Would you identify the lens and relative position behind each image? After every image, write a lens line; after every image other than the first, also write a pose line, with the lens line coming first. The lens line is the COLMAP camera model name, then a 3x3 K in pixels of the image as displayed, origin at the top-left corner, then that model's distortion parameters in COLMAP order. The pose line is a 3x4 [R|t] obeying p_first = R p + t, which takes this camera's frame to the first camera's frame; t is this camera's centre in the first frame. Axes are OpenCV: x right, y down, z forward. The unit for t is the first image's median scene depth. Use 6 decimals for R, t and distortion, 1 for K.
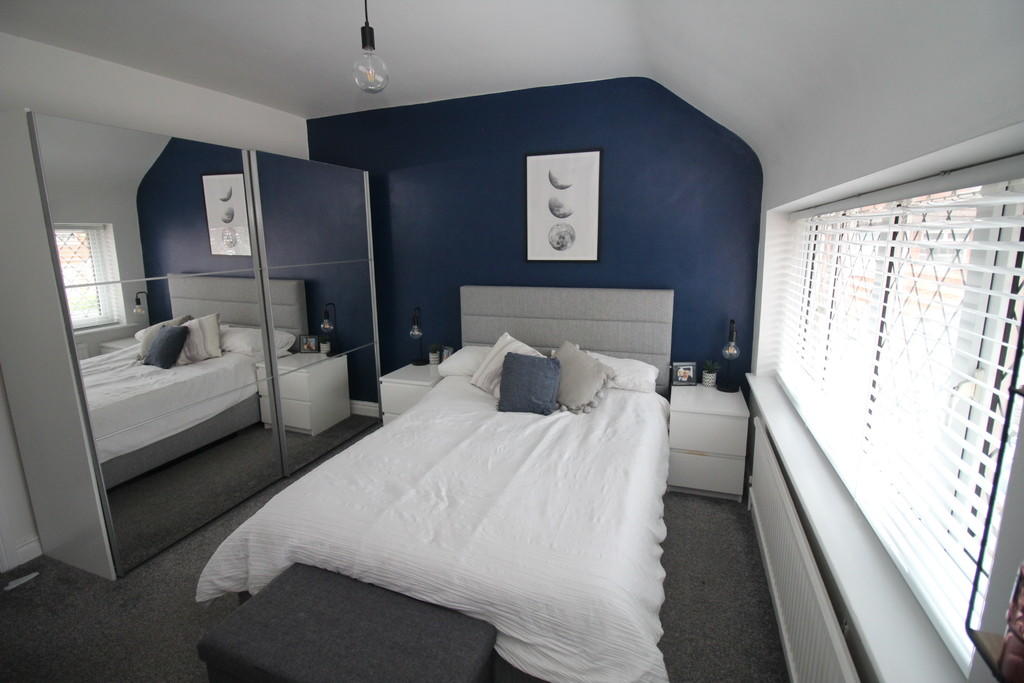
lens RADIAL K [[482.5, 0, 506.4], [0, 482.5, 336.5], [0, 0, 1]] dist [-0.004740, -0.001033]
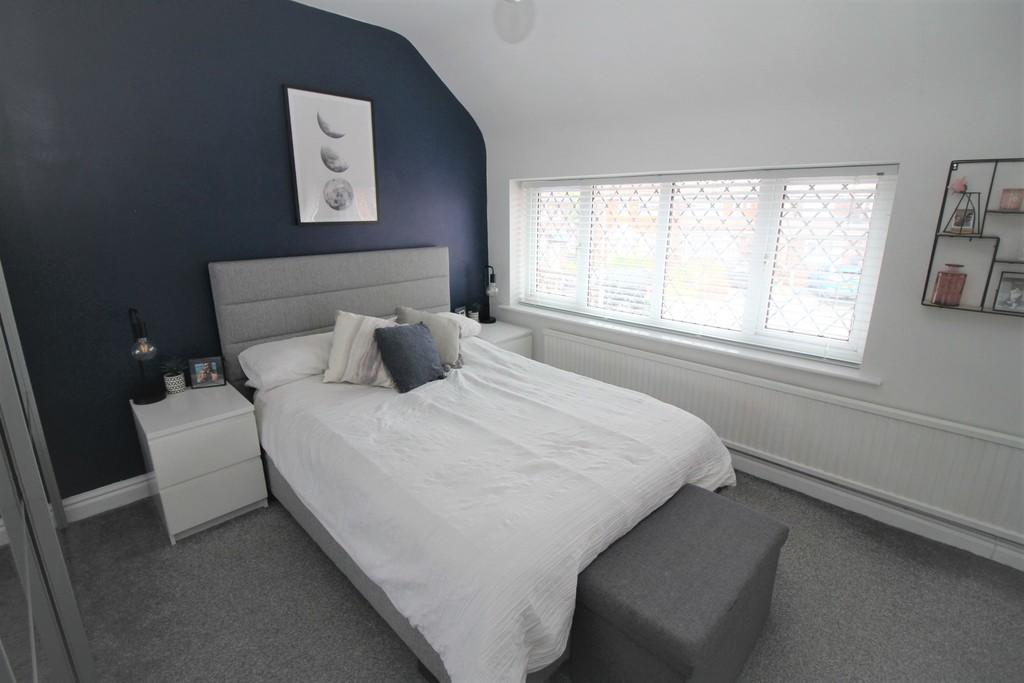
lens RADIAL K [[482.5, 0, 509.6], [0, 482.5, 339.0], [0, 0, 1]] dist [-0.004740, -0.001033]
pose [[0.397975, -0.226629, 0.888963, -0.604131], [0.172572, 0.970202, 0.170081, -0.049024], [-0.901019, 0.085722, 0.425226, 0.382151]]
